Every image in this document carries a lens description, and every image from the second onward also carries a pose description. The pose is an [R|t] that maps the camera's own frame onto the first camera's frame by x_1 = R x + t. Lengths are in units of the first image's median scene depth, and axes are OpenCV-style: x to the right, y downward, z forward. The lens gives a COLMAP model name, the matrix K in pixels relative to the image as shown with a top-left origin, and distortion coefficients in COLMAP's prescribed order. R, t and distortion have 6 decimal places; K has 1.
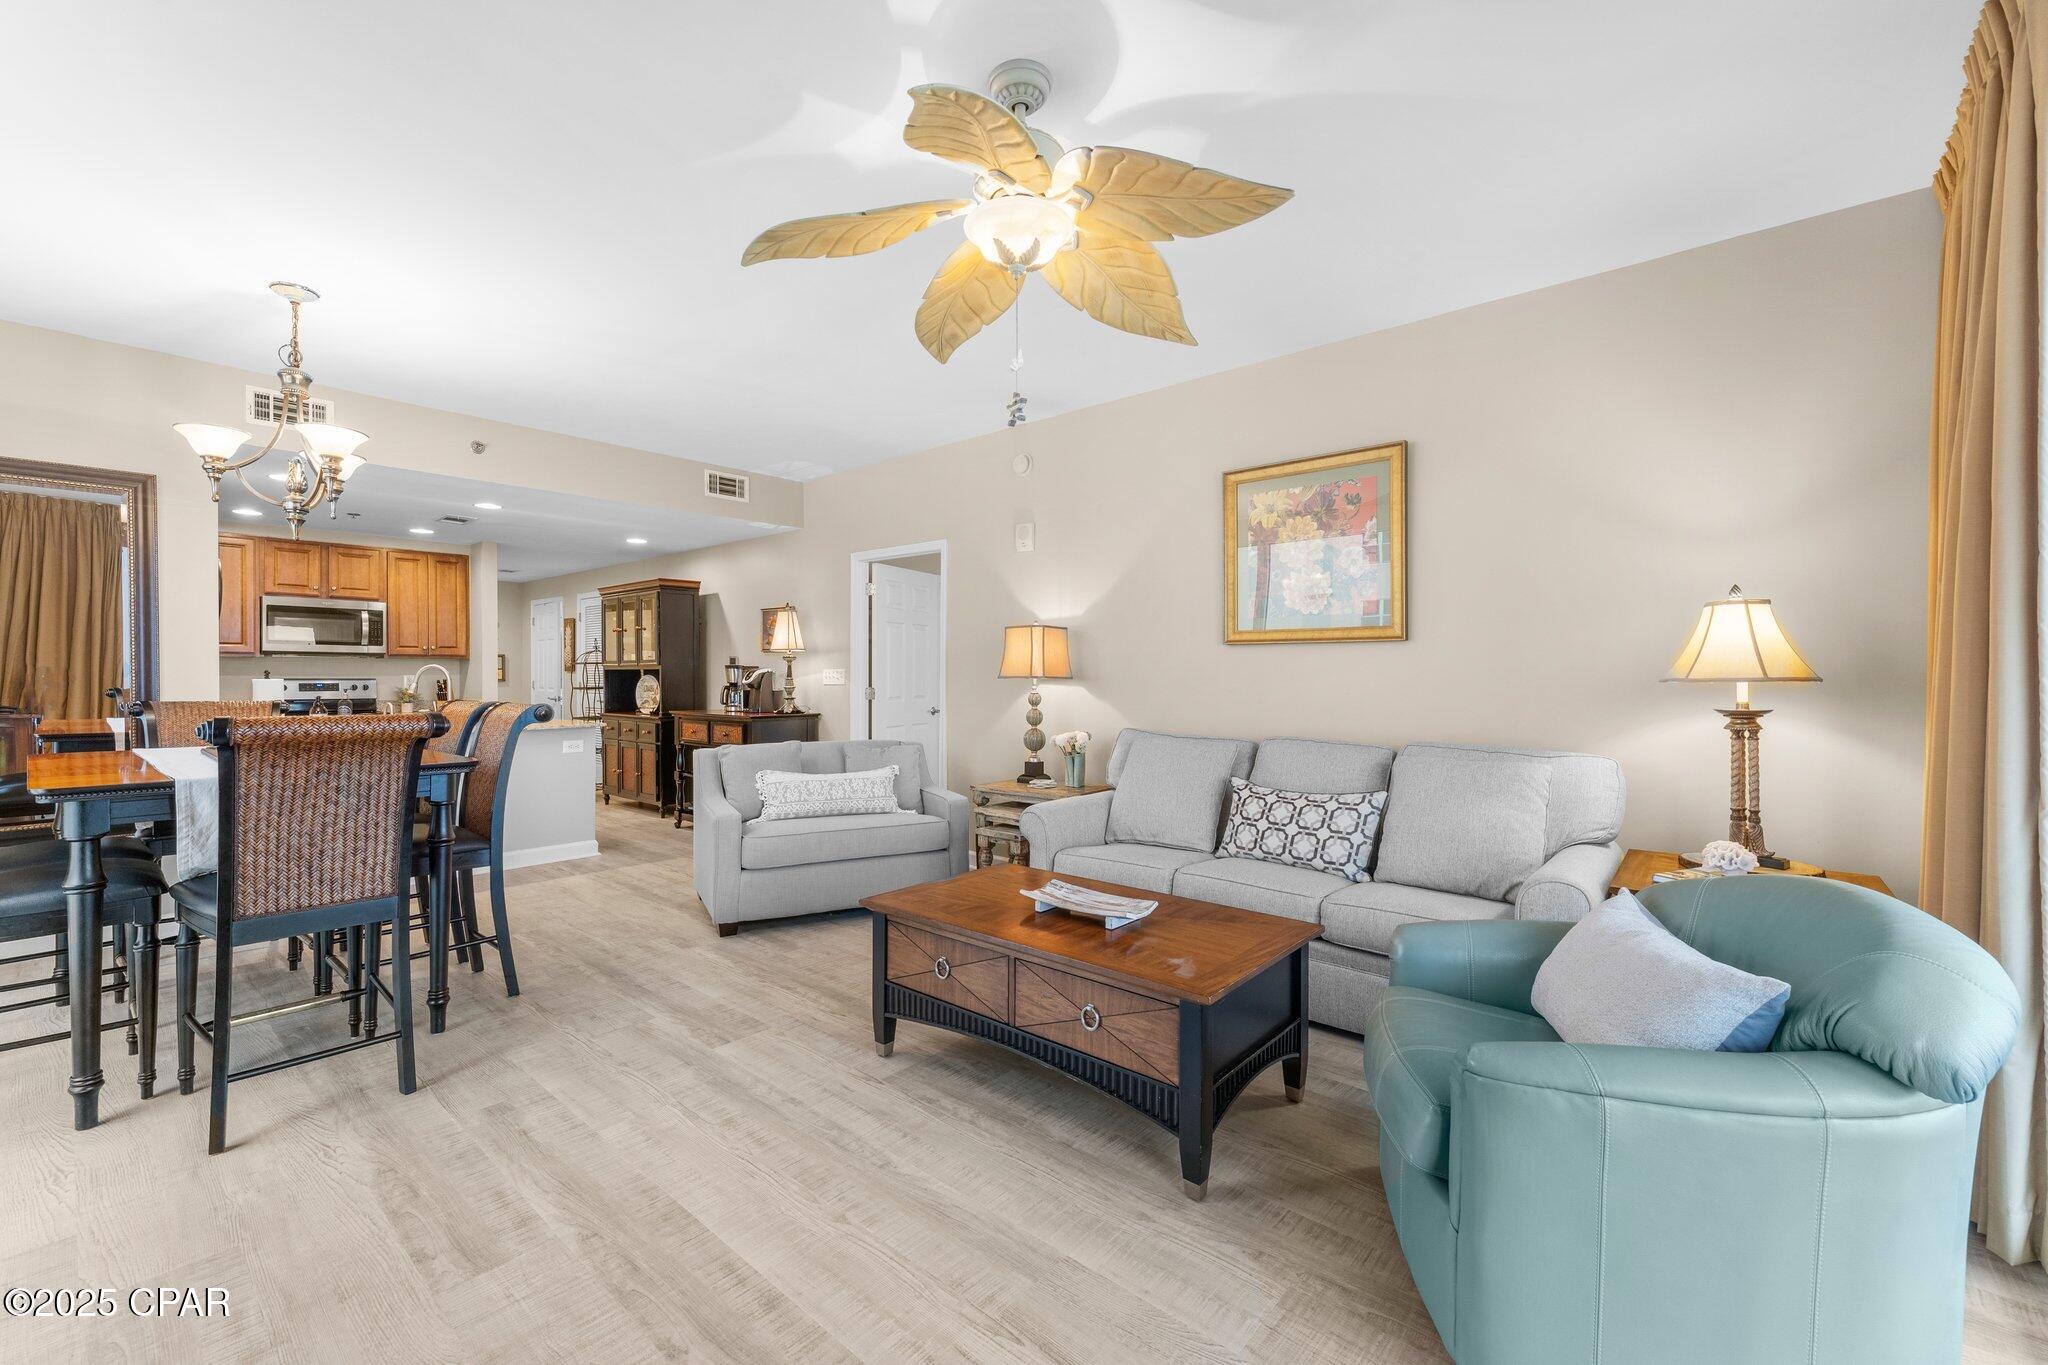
lens RADIAL K [[837.4, 0, 1011.4], [0, 837.4, 678.4], [0, 0, 1]] dist [0.002037, 0.000217]
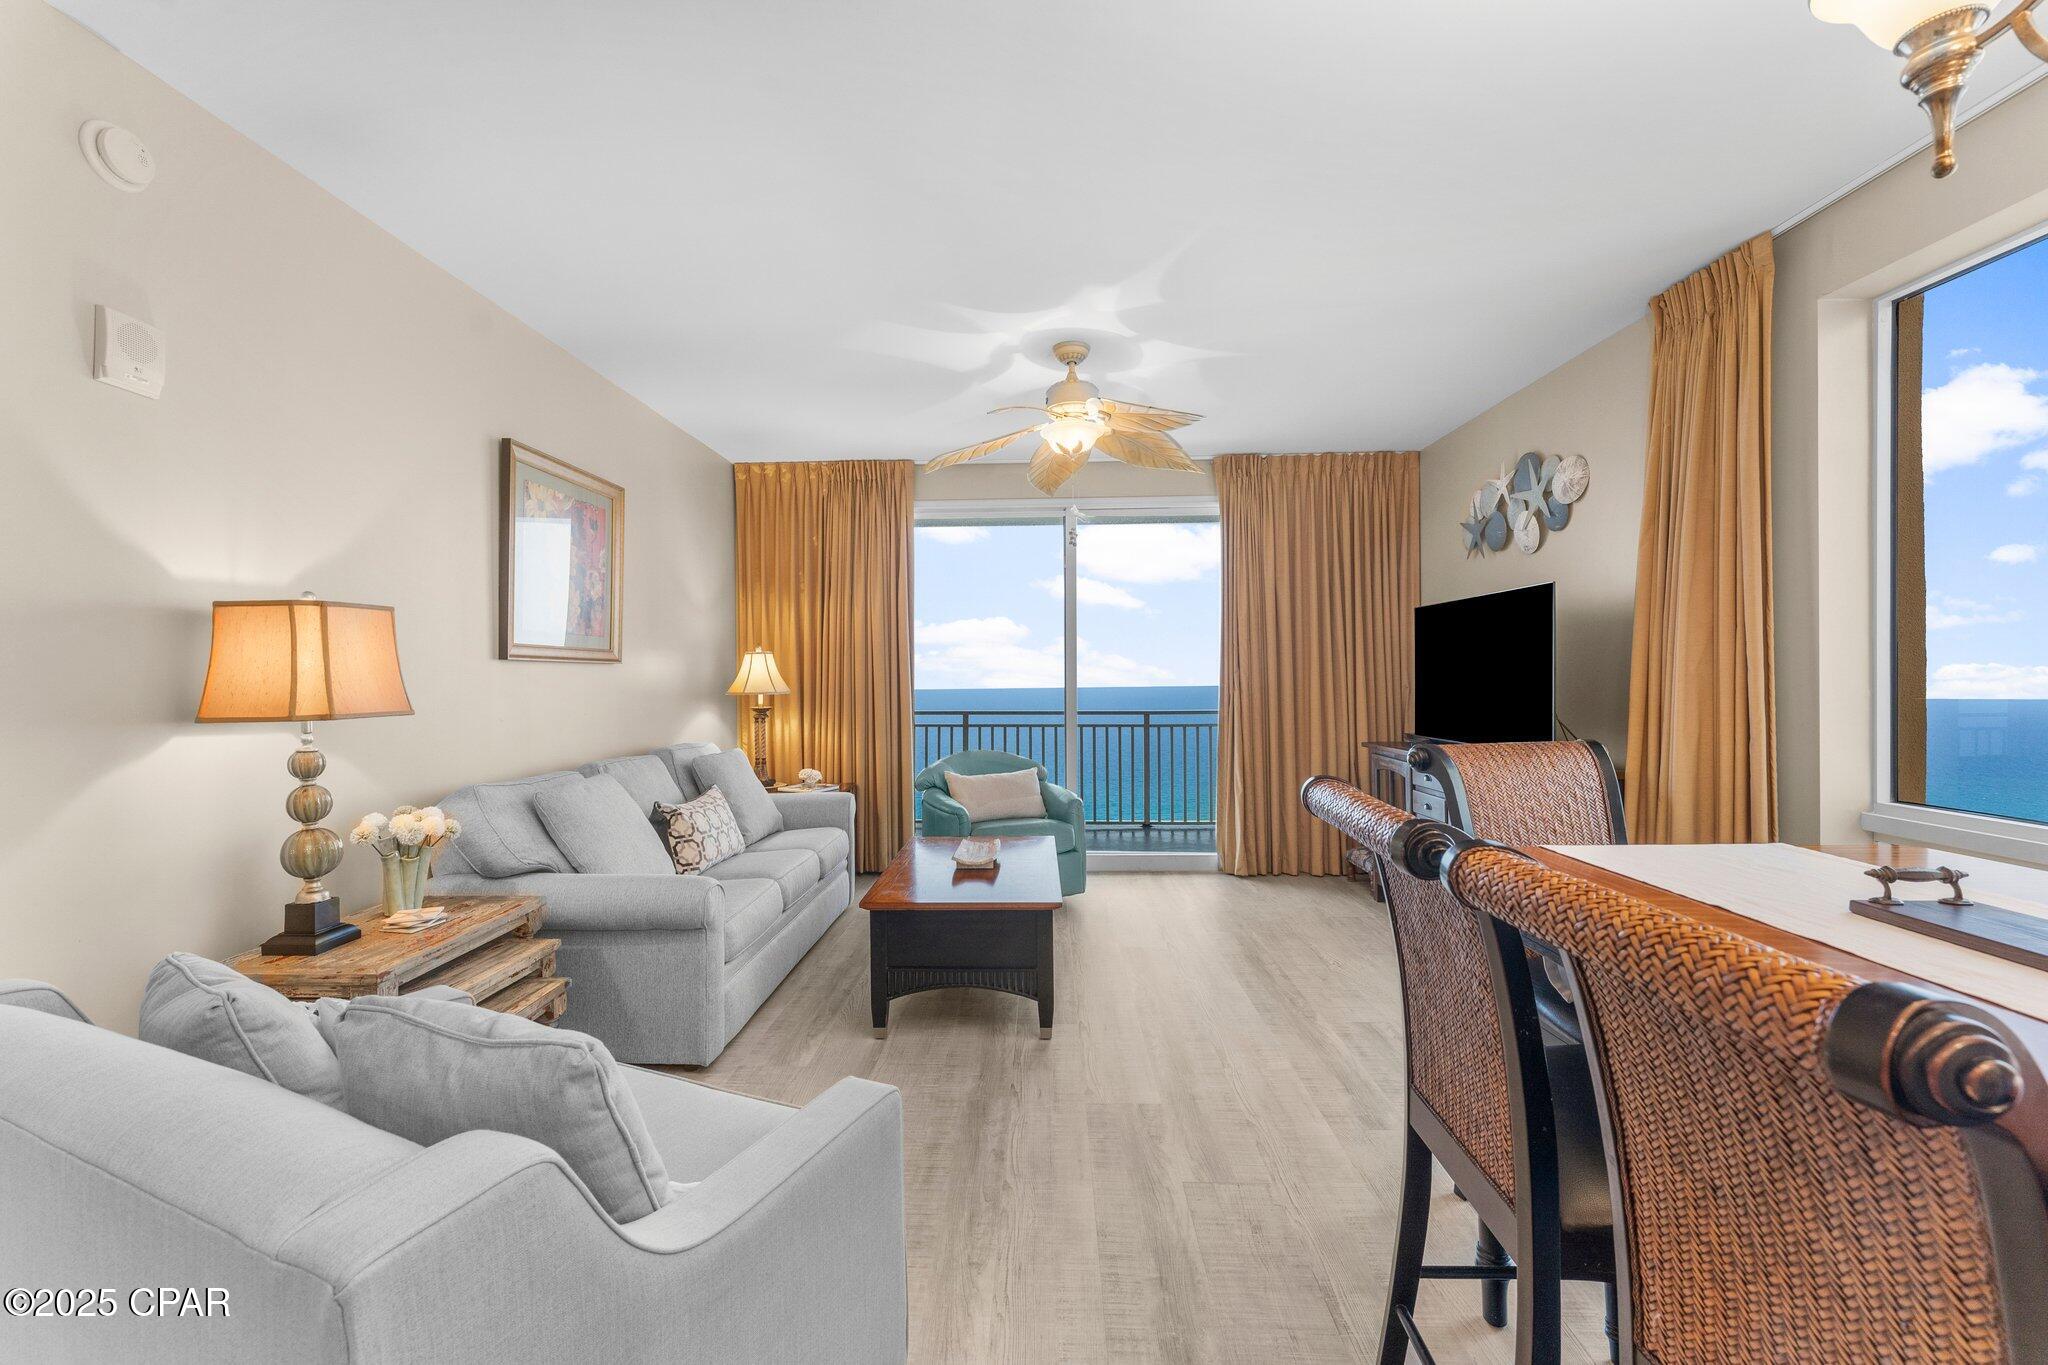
lens RADIAL K [[837.4, 0, 1011.4], [0, 837.4, 678.4], [0, 0, 1]] dist [0.002037, 0.000217]
pose [[-0.629558, 0.000858, 0.776953, -0.713747], [0.009947, 0.999926, 0.006957, -0.026758], [-0.776890, 0.012108, -0.629520, 1.250959]]
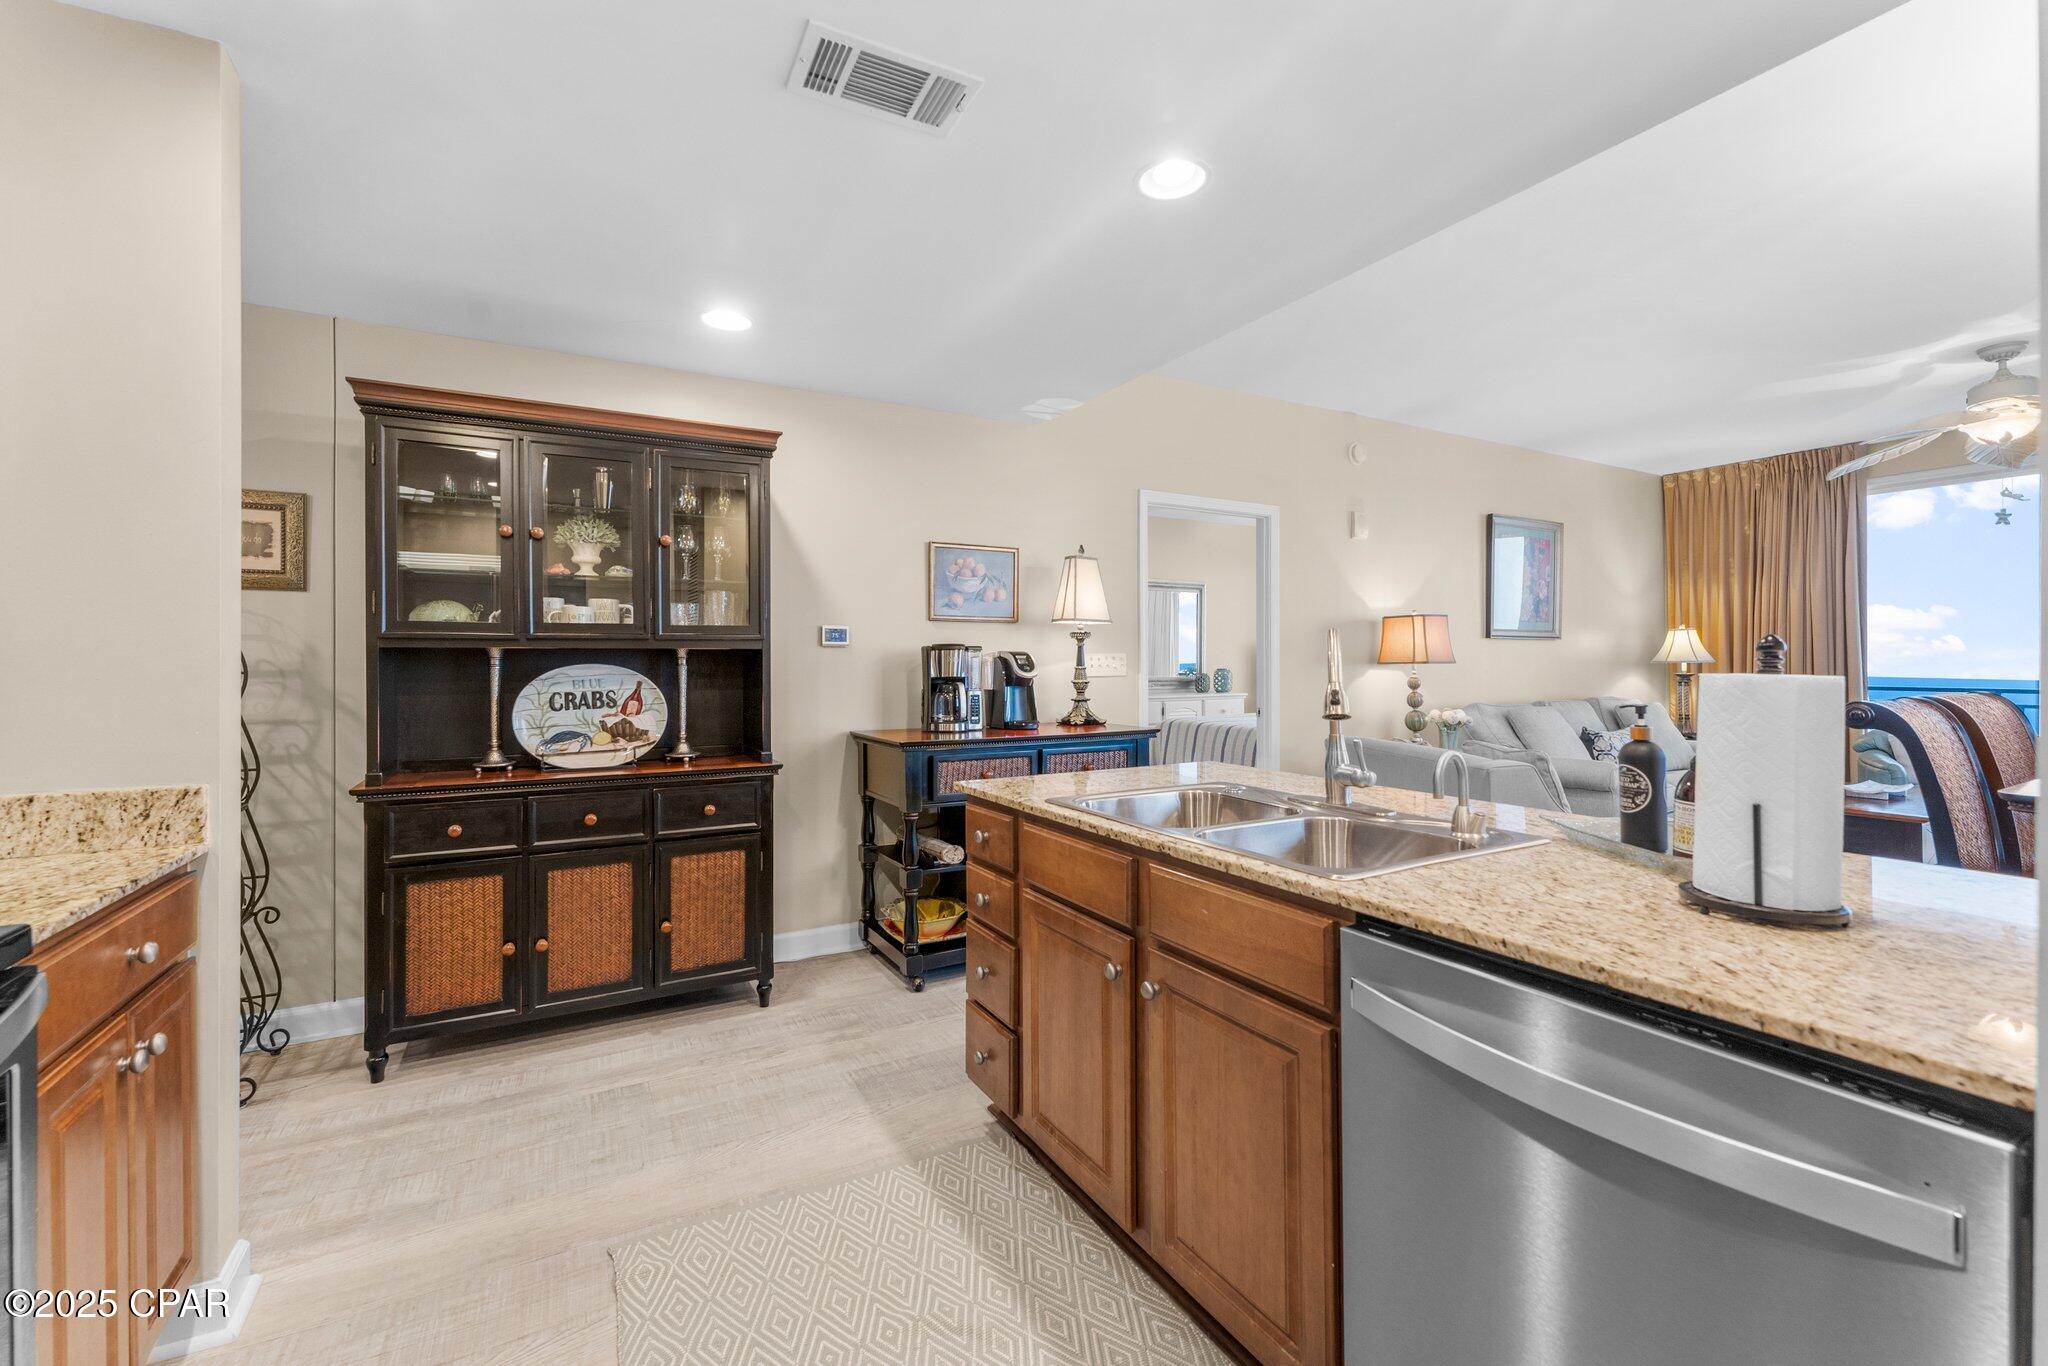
lens RADIAL K [[843.5, 0, 1007.6], [0, 843.5, 654.4], [0, 0, 1]] dist [0.001217, 0.000114]
pose [[0.337324, 0.006114, 0.941369, -1.474406], [0.008794, 0.999915, -0.009646, -0.007966], [-0.941348, 0.011532, 0.337241, 1.423781]]
